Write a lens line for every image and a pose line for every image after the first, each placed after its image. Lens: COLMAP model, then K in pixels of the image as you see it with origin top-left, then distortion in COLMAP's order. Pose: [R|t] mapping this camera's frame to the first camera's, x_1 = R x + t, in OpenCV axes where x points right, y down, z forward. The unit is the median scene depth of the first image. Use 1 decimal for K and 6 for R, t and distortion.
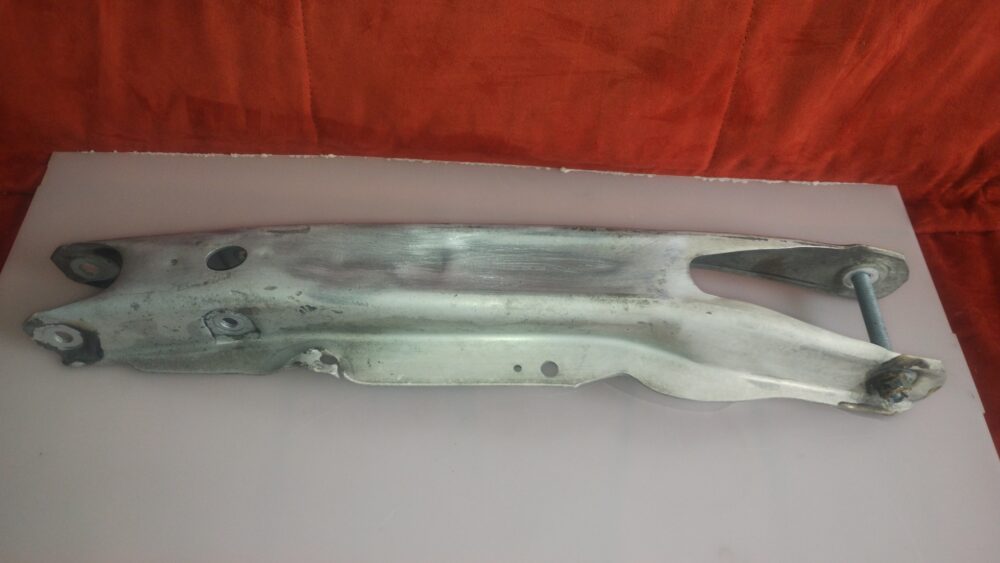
lens RADIAL K [[838.7, 0, 491.5], [0, 838.7, 283.6], [0, 0, 1]] dist [0.049751, -0.080640]
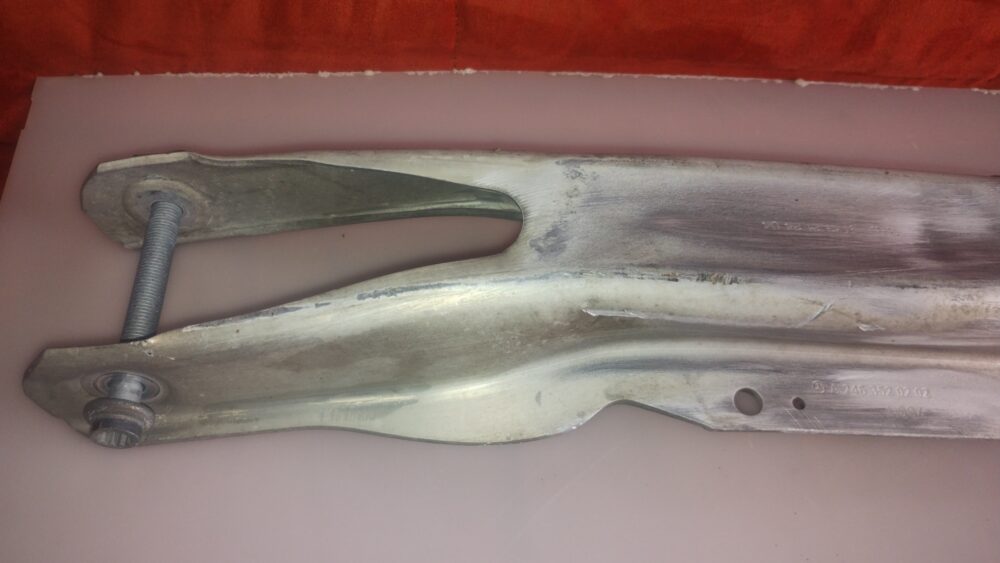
lens RADIAL K [[838.7, 0, 490.5], [0, 838.7, 274.9], [0, 0, 1]] dist [0.049751, -0.080640]
pose [[0.994567, -0.047667, 0.092541, -0.270223], [0.044715, 0.998430, 0.033723, -0.012595], [-0.094003, -0.029402, 0.995138, 0.360461]]
